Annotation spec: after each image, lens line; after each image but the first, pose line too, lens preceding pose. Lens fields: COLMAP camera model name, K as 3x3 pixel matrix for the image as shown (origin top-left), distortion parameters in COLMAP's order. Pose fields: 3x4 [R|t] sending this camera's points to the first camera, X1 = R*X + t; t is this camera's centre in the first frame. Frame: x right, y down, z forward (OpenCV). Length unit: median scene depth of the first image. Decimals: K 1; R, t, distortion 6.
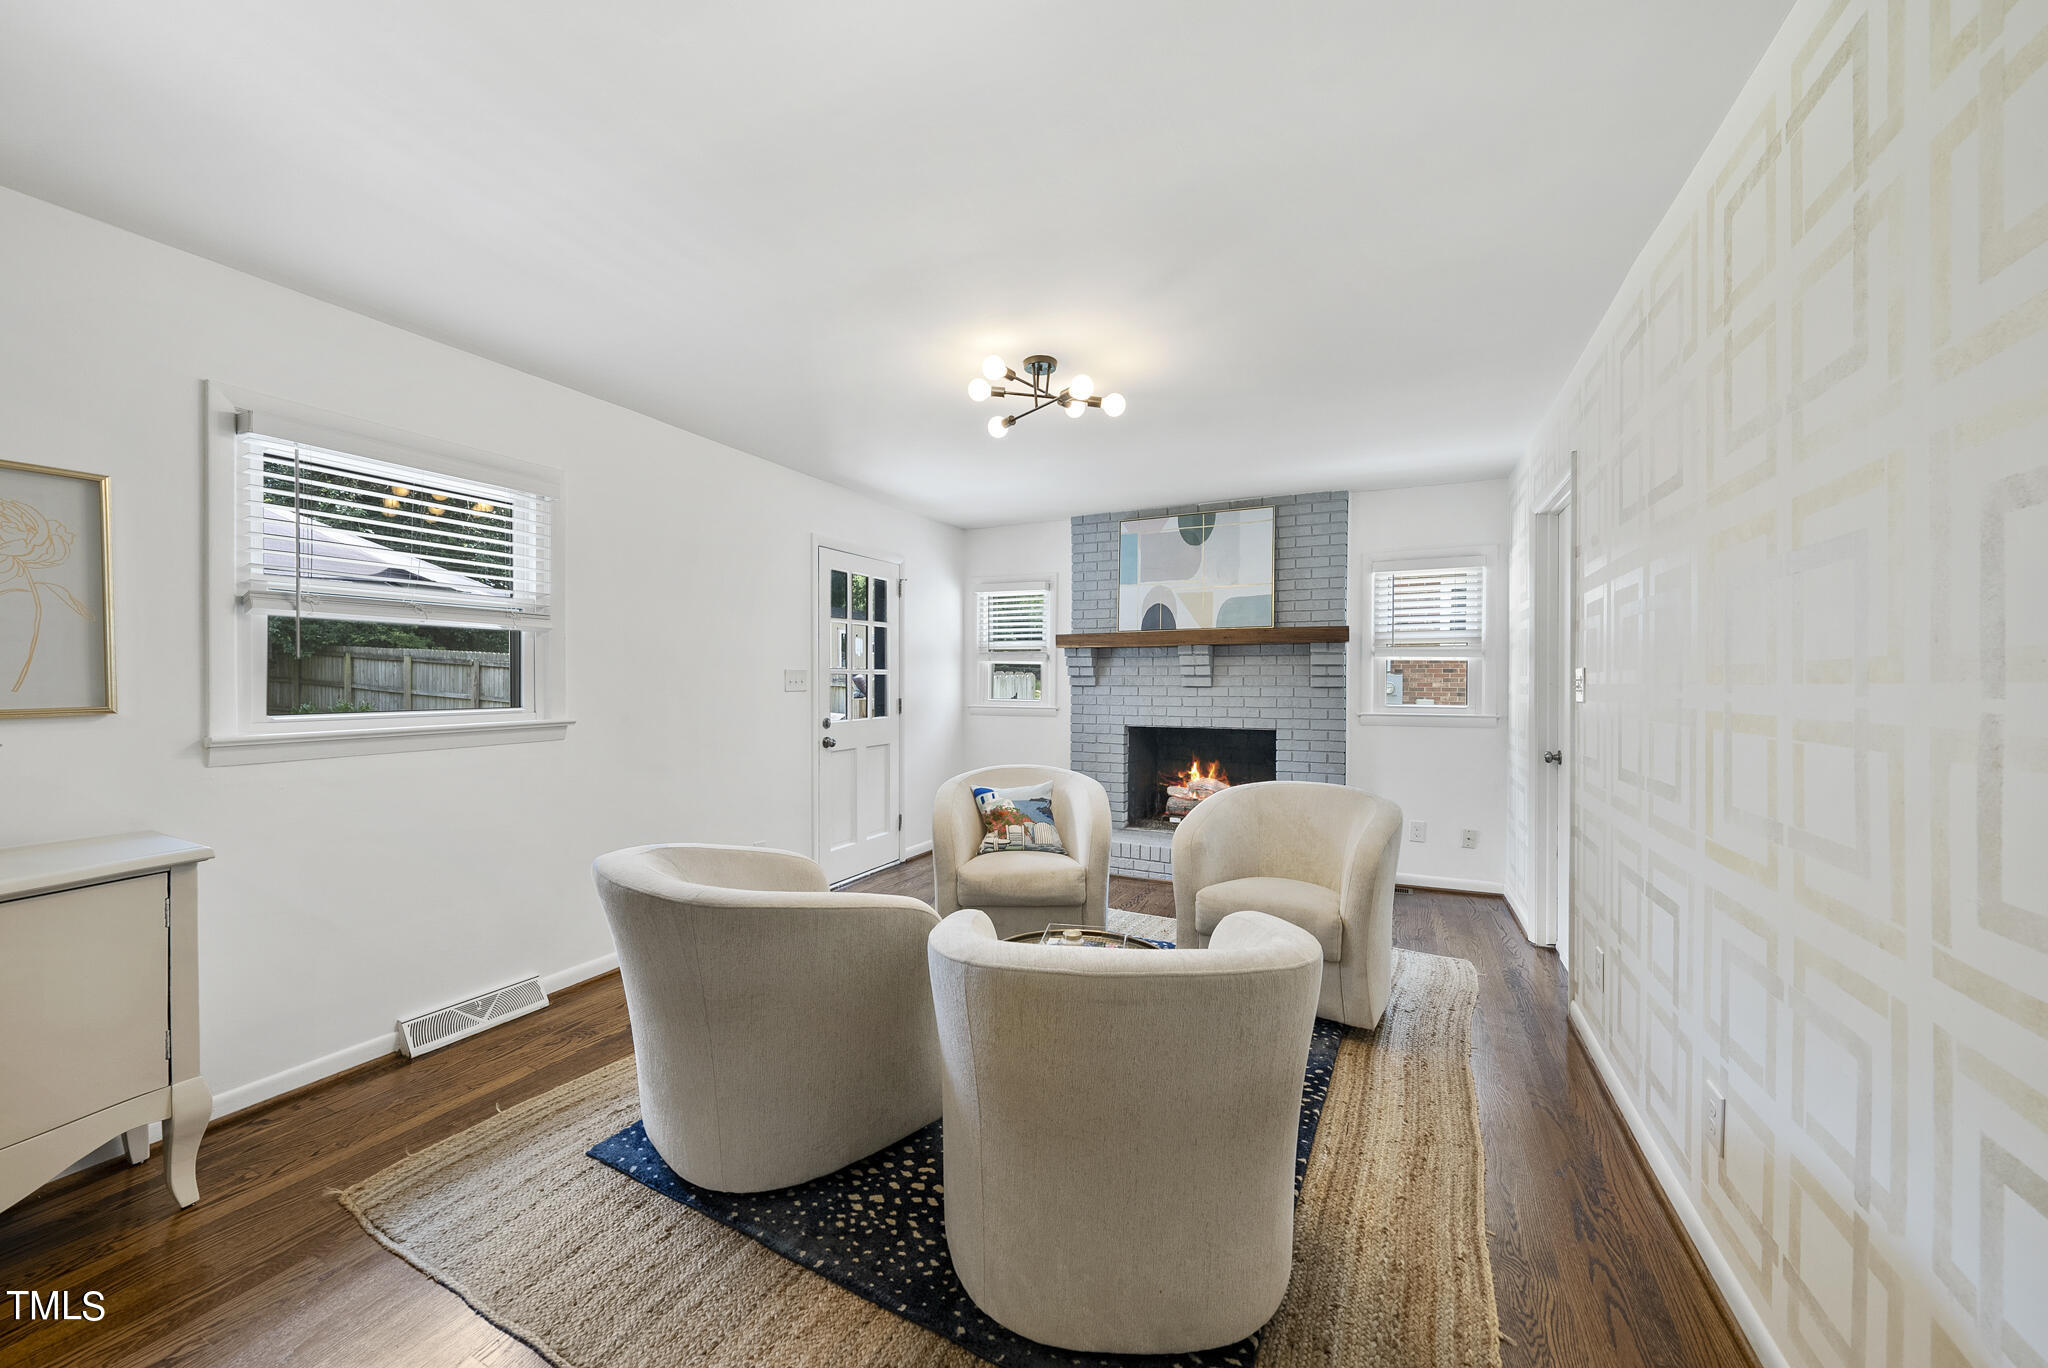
lens RADIAL K [[745.2, 0, 1034.1], [0, 745.2, 679.7], [0, 0, 1]] dist [0.001600, -0.000547]
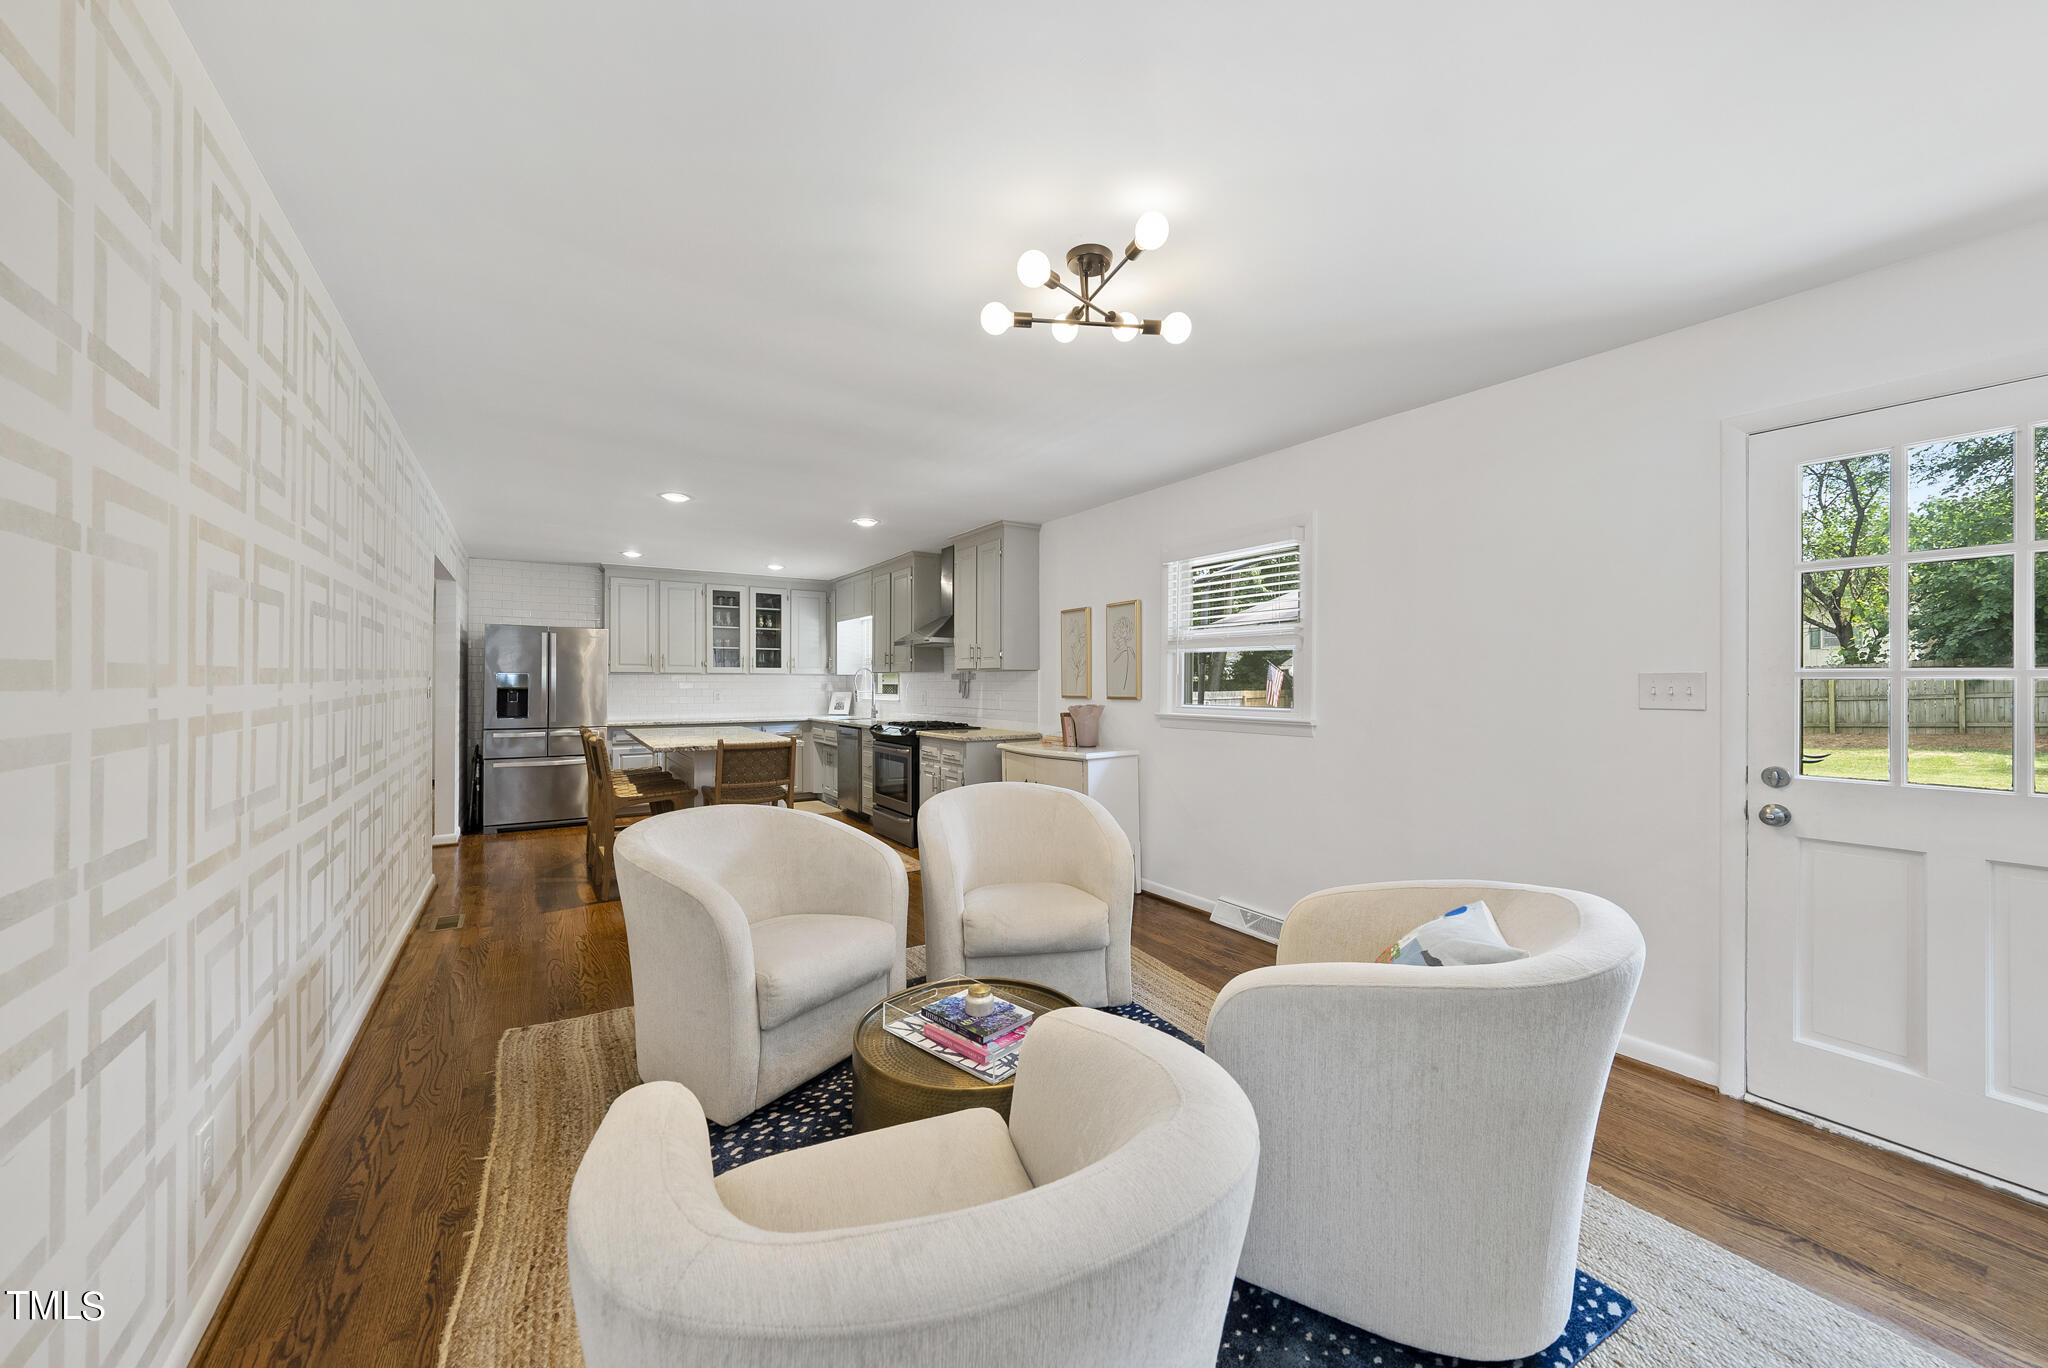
lens RADIAL K [[745.2, 0, 1024.6], [0, 745.2, 683.0], [0, 0, 1]] dist [0.001600, -0.000547]
pose [[-0.521245, -0.004089, -0.853397, 0.402195], [-0.007636, 0.999971, -0.000127, -0.001407], [0.853373, 0.006450, -0.521261, 0.798198]]
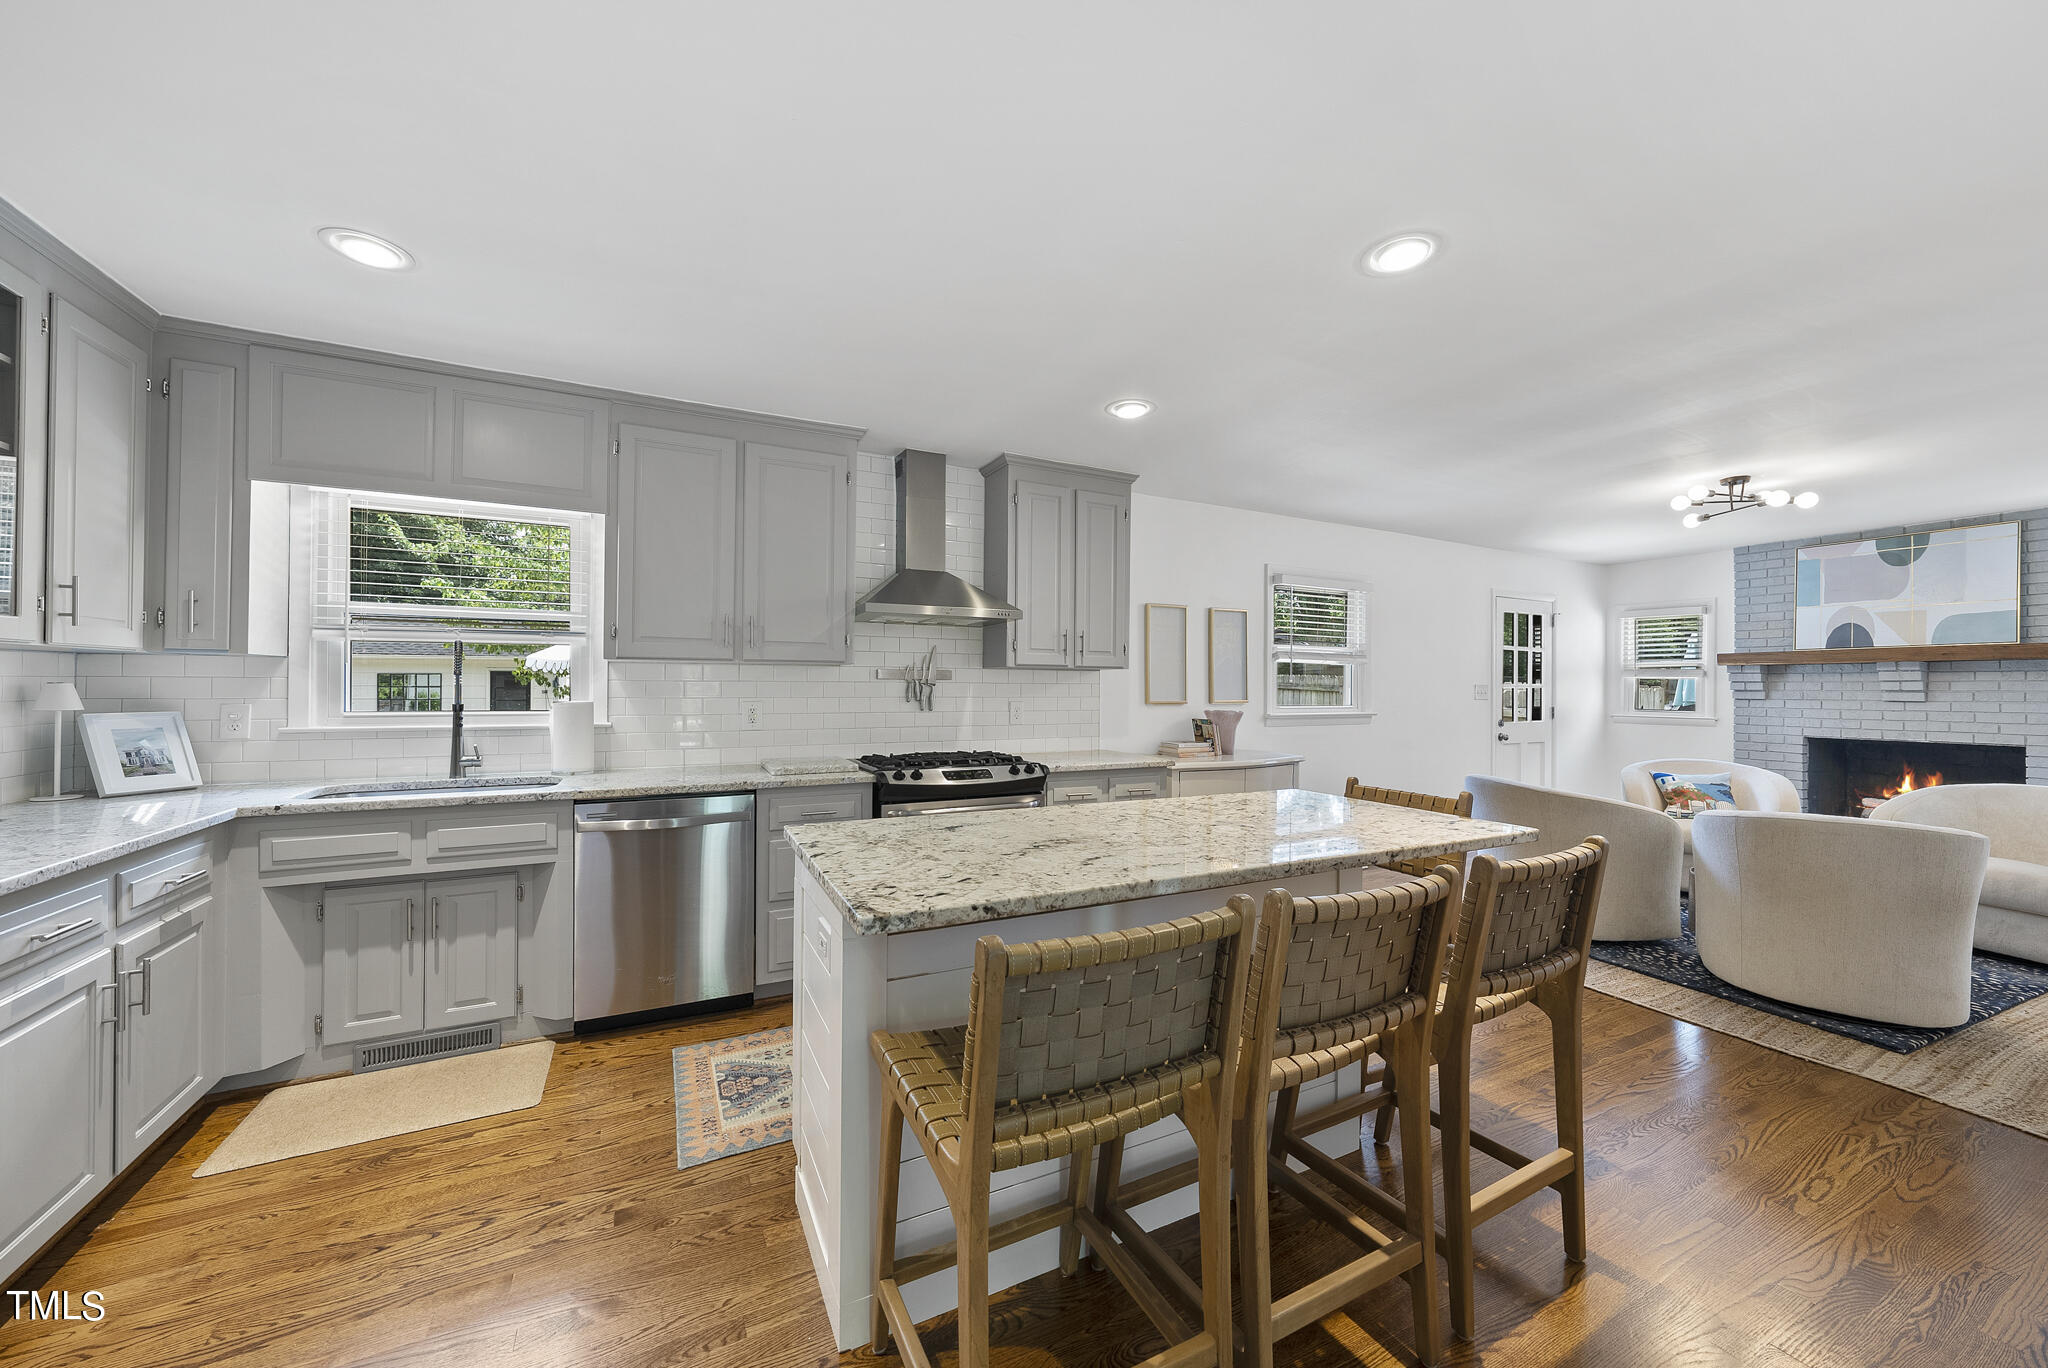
lens RADIAL K [[745.2, 0, 1027.1], [0, 745.2, 680.8], [0, 0, 1]] dist [0.001600, -0.000547]
pose [[0.788922, -0.001966, -0.614491, -0.108732], [-0.007400, 0.999892, -0.012700, 0.003158], [0.614449, 0.014566, 0.788822, -0.581858]]
